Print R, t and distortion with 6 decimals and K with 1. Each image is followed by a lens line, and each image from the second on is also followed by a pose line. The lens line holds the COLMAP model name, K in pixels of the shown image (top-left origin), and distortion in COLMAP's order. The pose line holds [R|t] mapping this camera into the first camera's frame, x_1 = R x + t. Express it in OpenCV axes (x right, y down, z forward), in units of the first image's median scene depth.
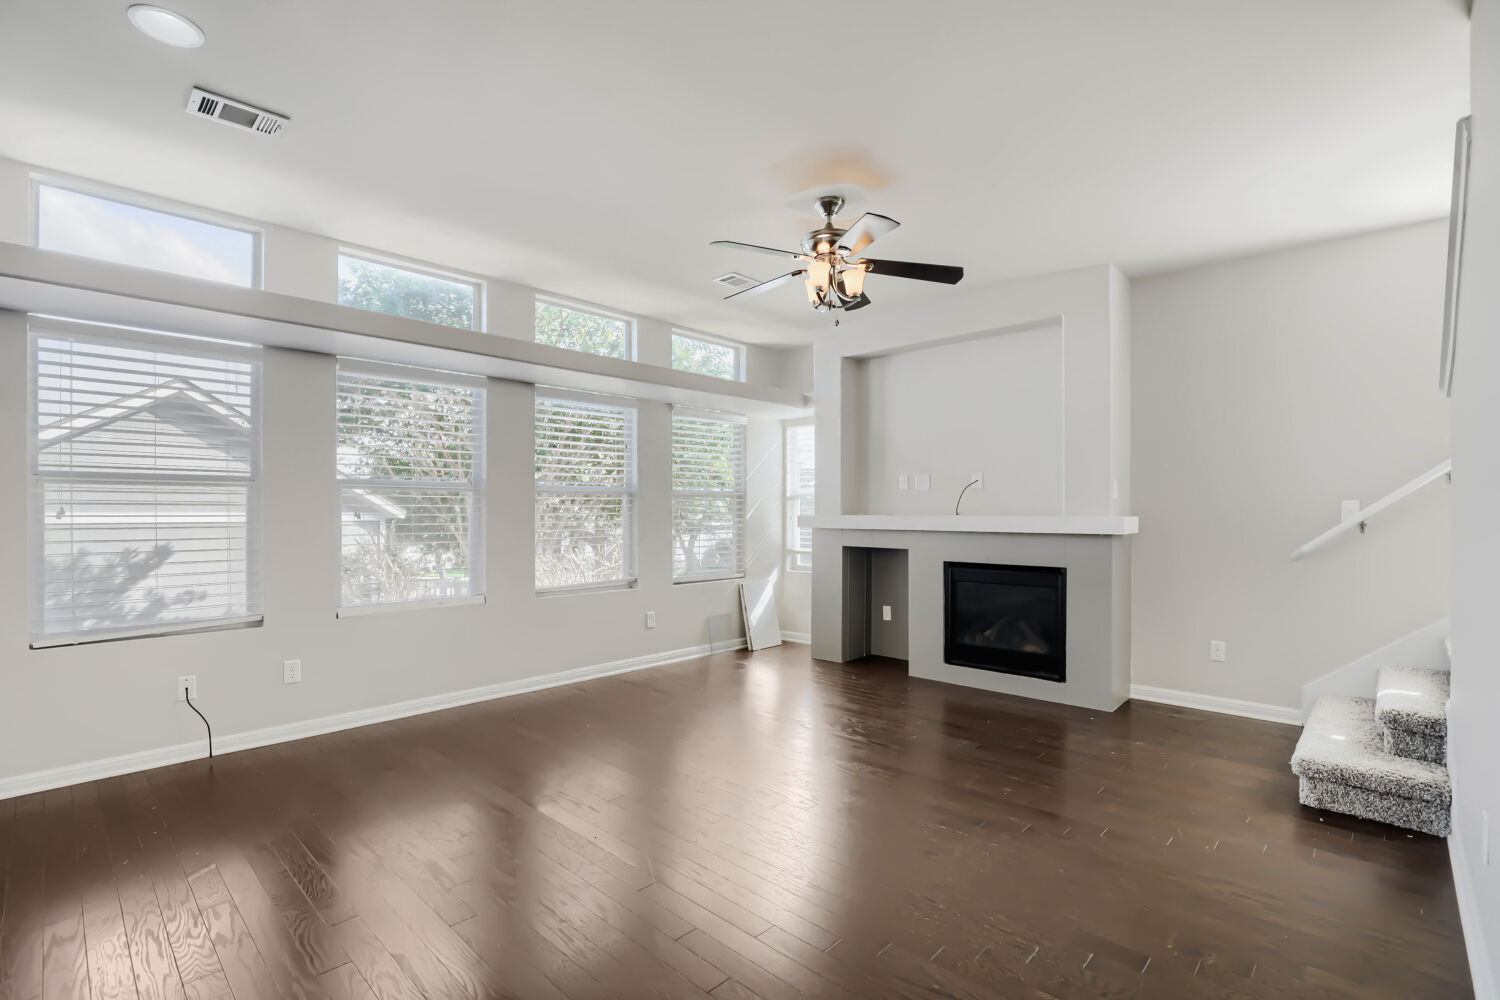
lens RADIAL K [[686.8, 0, 745.4], [0, 686.8, 512.6], [0, 0, 1]] dist [-0.048361, 0.022648]
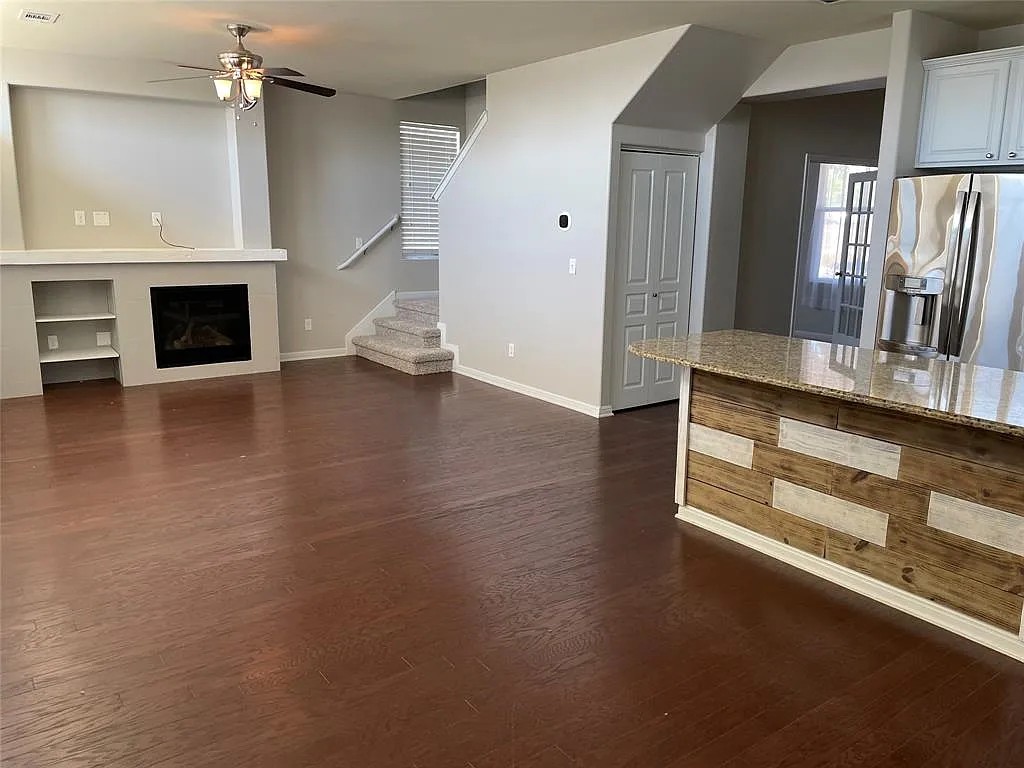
lens RADIAL K [[751.8, 0, 531.2], [0, 751.8, 384.3], [0, 0, 1]] dist [0.037459, -0.000723]
pose [[0.153510, -0.212601, 0.965006, -1.081729], [-0.021185, 0.975648, 0.218315, -0.081290], [-0.987920, -0.053958, 0.145268, 0.120400]]
